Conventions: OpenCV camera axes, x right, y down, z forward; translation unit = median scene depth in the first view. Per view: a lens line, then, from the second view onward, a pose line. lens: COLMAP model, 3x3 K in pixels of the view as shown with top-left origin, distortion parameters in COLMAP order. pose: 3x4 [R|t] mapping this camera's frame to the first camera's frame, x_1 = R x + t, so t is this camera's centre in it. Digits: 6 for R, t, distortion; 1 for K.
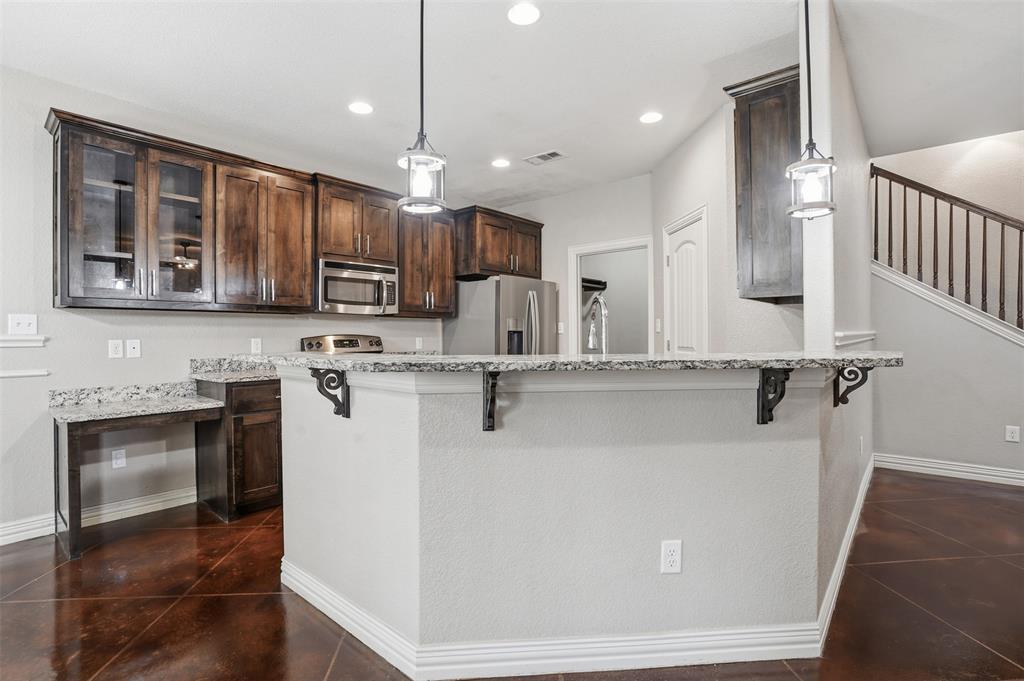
lens RADIAL K [[486.1, 0, 506.0], [0, 486.1, 336.8], [0, 0, 1]] dist [-0.055519, 0.020220]
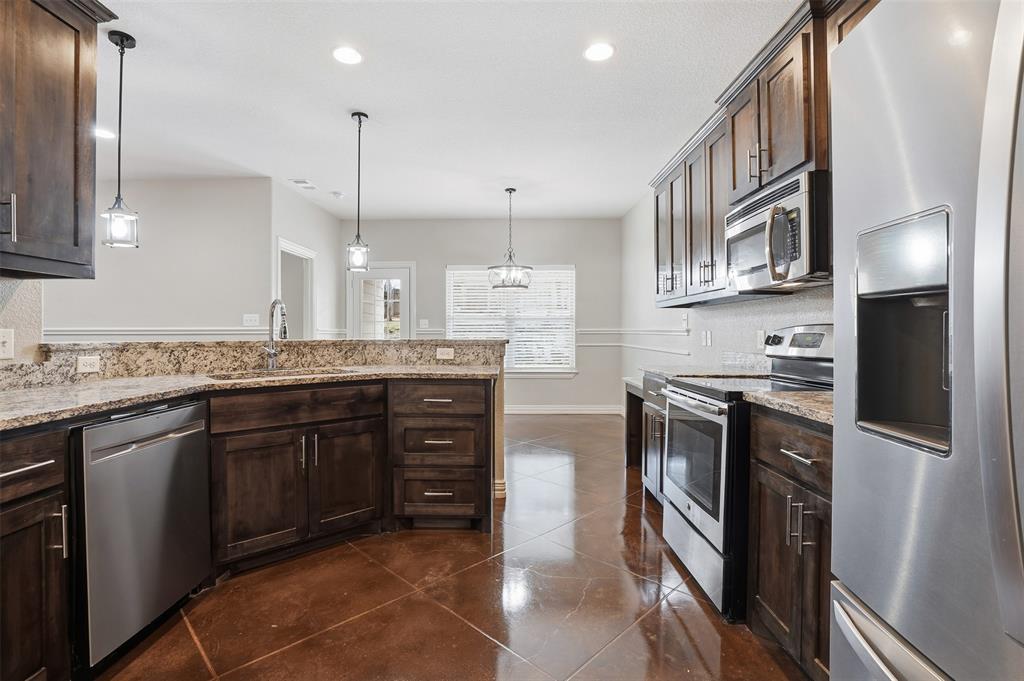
lens RADIAL K [[486.1, 0, 506.0], [0, 486.1, 336.8], [0, 0, 1]] dist [-0.055519, 0.020220]
pose [[-0.763118, 0.012201, -0.646144, 0.328036], [0.003421, 0.999884, 0.014841, 0.001043], [0.646250, 0.009115, -0.763071, 1.409926]]
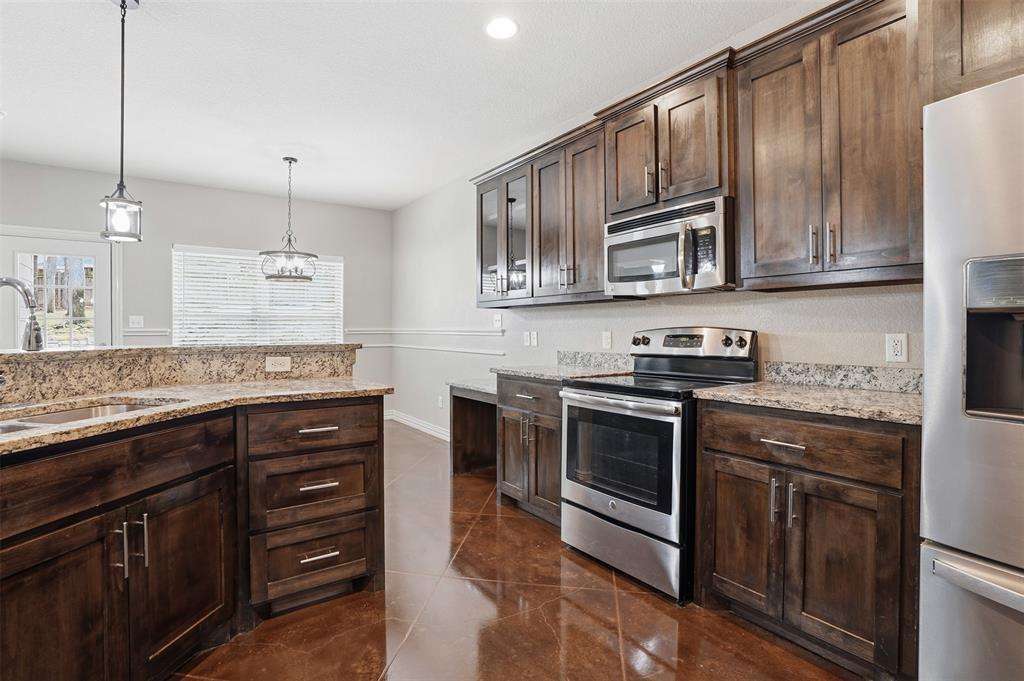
lens RADIAL K [[486.1, 0, 506.0], [0, 486.1, 336.8], [0, 0, 1]] dist [-0.055519, 0.020220]
pose [[-0.239069, 0.019555, -0.970806, 0.399107], [0.001346, 0.999803, 0.019807, -0.005064], [0.971002, 0.003428, -0.239048, 1.096505]]
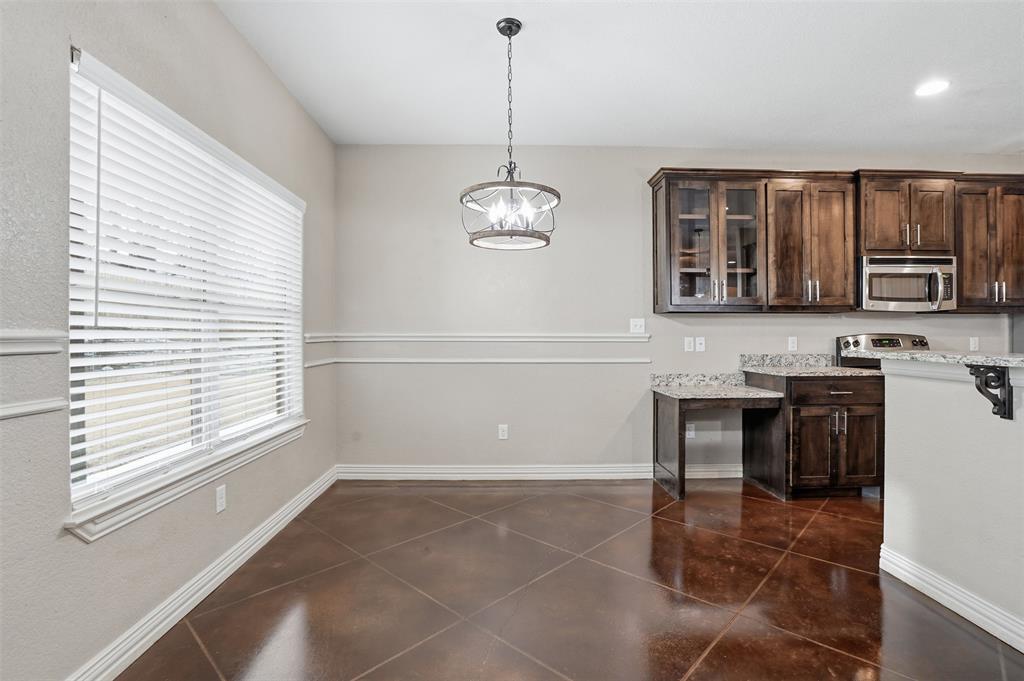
lens RADIAL K [[486.1, 0, 506.0], [0, 486.1, 336.8], [0, 0, 1]] dist [-0.055519, 0.020220]
pose [[0.669369, 0.006075, -0.742905, -0.166490], [-0.003784, 0.999981, 0.004768, 0.000732], [0.742921, -0.000380, 0.669380, -0.204442]]
